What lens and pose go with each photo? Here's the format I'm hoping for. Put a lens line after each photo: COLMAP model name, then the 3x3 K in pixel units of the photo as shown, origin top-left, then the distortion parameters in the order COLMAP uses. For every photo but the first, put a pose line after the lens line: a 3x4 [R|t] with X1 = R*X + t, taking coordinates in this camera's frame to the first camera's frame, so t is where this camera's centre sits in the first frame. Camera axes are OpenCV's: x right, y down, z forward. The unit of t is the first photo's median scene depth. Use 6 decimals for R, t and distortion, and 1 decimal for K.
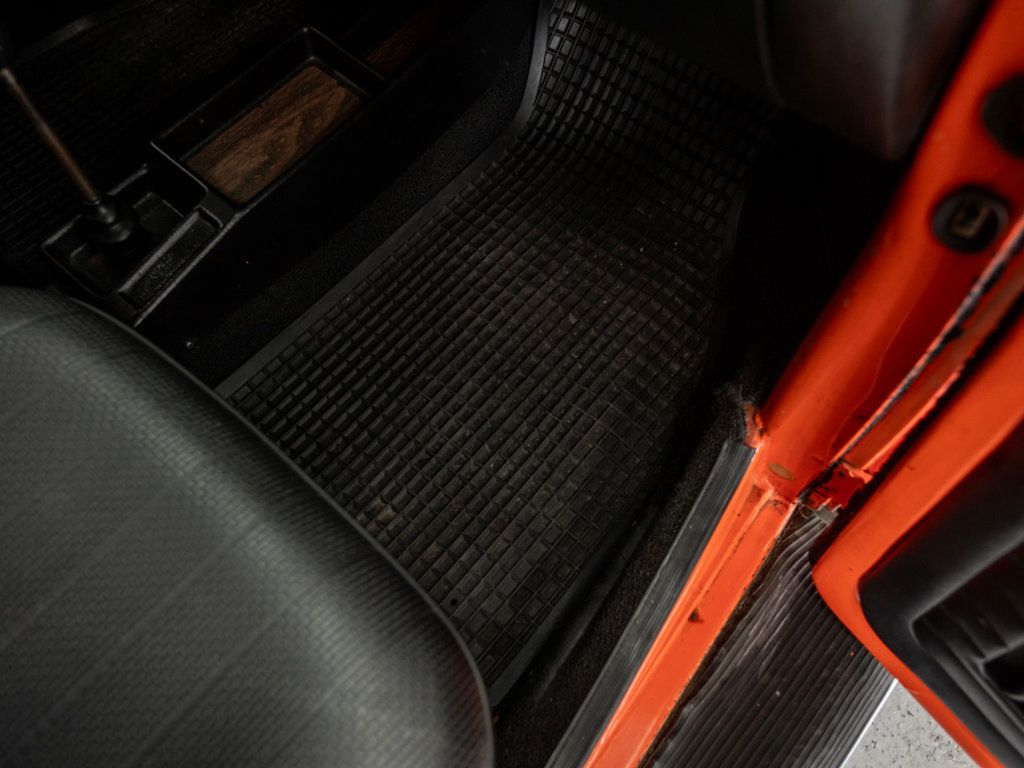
lens RADIAL K [[966.6, 0, 512.0], [0, 966.6, 384.0], [0, 0, 1]] dist [-0.003579, -0.003259]
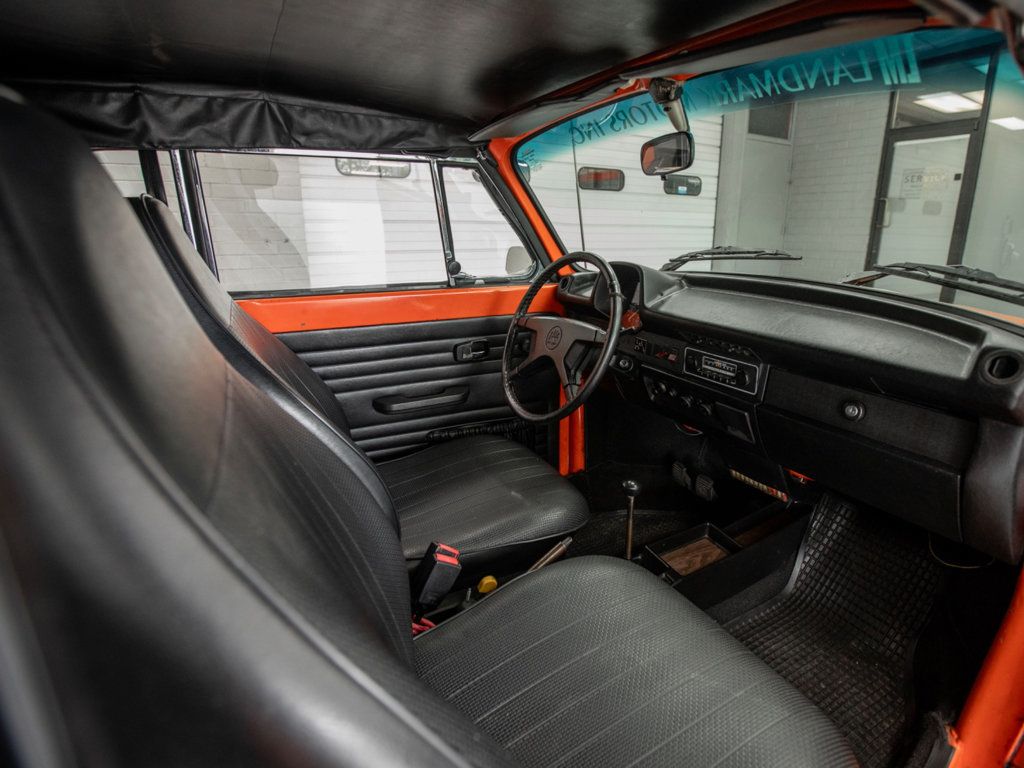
lens RADIAL K [[562.1, 0, 512.0], [0, 562.1, 384.0], [0, 0, 1]] dist [-0.002260, -0.000724]
pose [[0.942088, 0.125162, -0.311134, -0.254687], [-0.307369, 0.693334, -0.651777, 0.446045], [0.134142, 0.709664, 0.691652, -0.315151]]
